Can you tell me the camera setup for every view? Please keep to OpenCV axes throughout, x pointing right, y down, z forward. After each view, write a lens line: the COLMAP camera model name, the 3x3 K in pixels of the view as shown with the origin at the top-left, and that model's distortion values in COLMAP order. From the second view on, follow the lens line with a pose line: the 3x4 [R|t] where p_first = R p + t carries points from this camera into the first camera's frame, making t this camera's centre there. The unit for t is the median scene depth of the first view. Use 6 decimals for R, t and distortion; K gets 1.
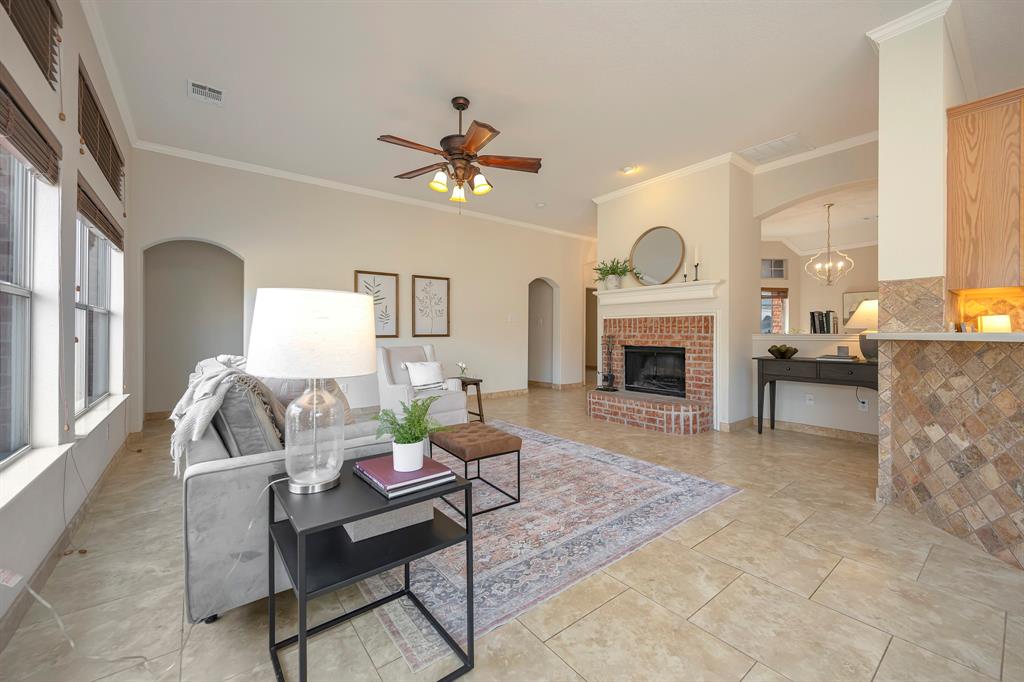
lens RADIAL K [[414.4, 0, 497.6], [0, 414.4, 330.1], [0, 0, 1]] dist [-0.000531, 0.000876]
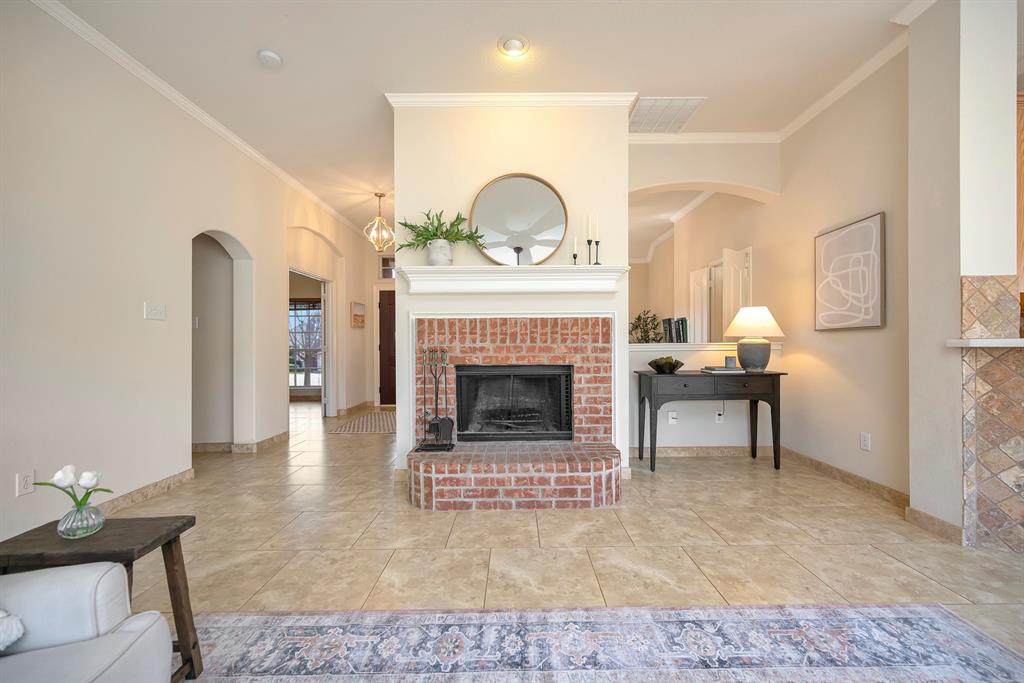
lens RADIAL K [[414.4, 0, 519.9], [0, 414.4, 346.4], [0, 0, 1]] dist [-0.000531, 0.000876]
pose [[0.577791, -0.008448, 0.816141, -0.146226], [0.002664, 0.999961, 0.008465, 0.006812], [-0.816181, -0.002716, 0.577790, 0.729503]]
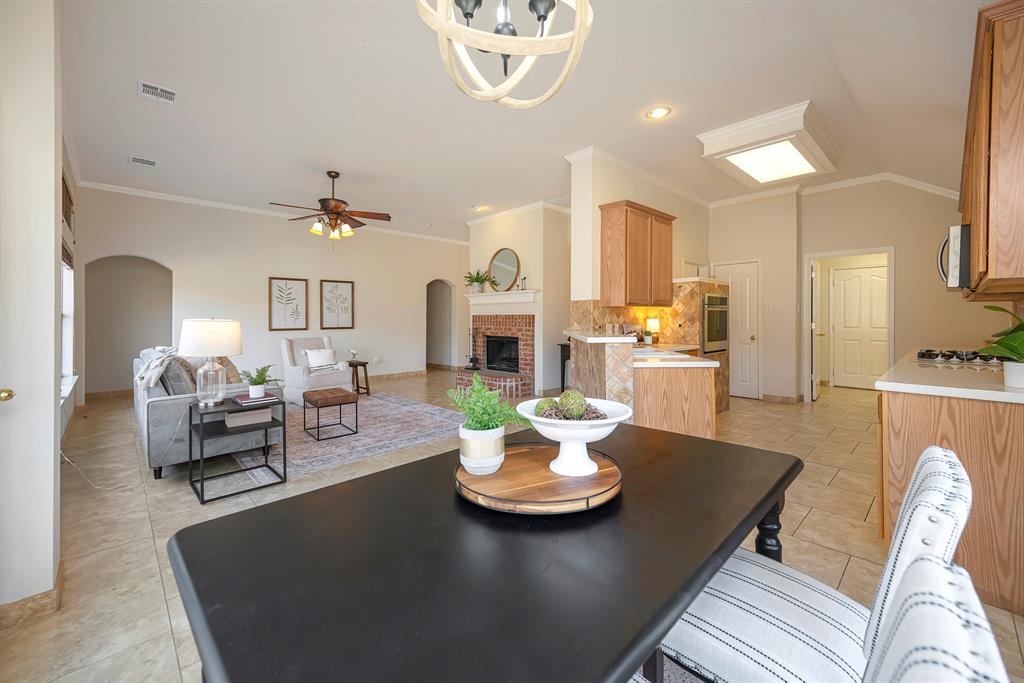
lens RADIAL K [[414.4, 0, 504.0], [0, 414.4, 318.3], [0, 0, 1]] dist [-0.000531, 0.000876]
pose [[0.991544, -0.001475, 0.129760, 0.237239], [0.000979, 0.999992, 0.003889, -0.028591], [-0.129765, -0.003729, 0.991538, -0.403332]]
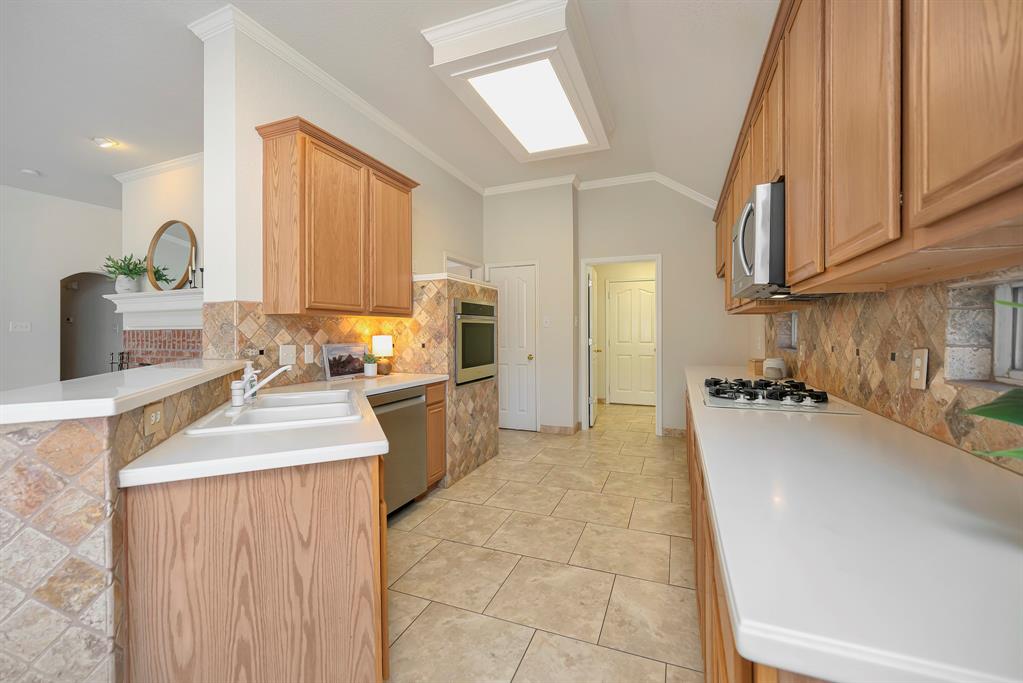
lens RADIAL K [[414.0, 0, 514.3], [0, 414.0, 332.9], [0, 0, 1]] dist [-0.000531, 0.000876]
pose [[0.840141, -0.007173, 0.542321, 0.581057], [0.004161, 0.999968, 0.006781, -0.030933], [-0.542353, -0.003441, 0.840144, -0.077511]]
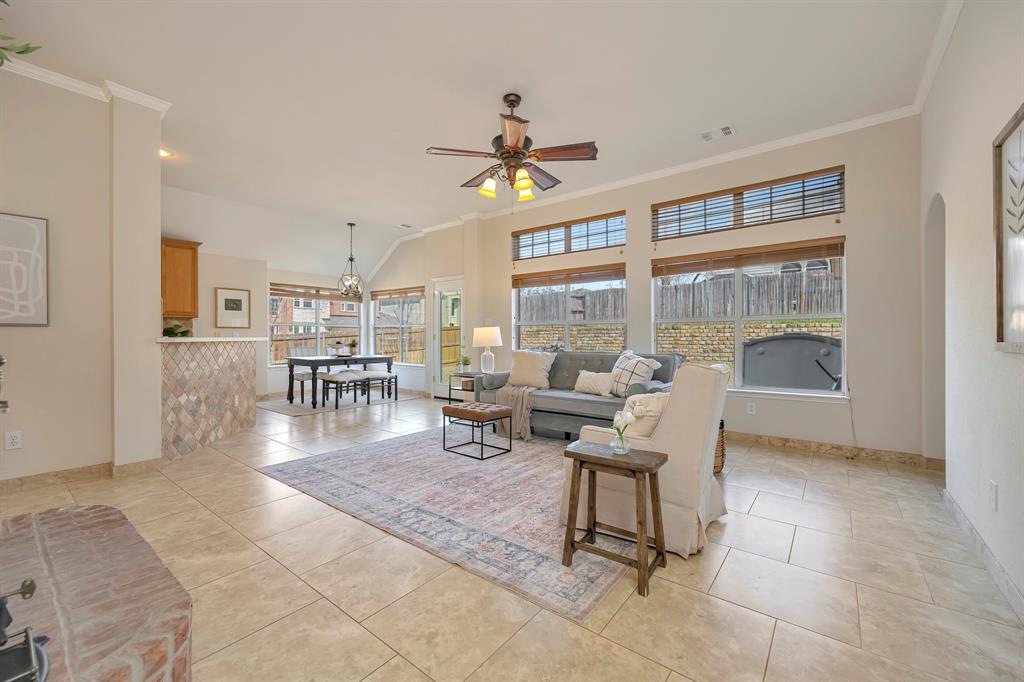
lens RADIAL K [[414.4, 0, 514.4], [0, 414.4, 339.3], [0, 0, 1]] dist [-0.000531, 0.000876]
pose [[-0.959379, 0.004230, -0.282089, 0.136933], [0.004677, 0.999989, -0.000911, 0.010912], [0.282082, -0.002193, -0.959388, 1.501814]]
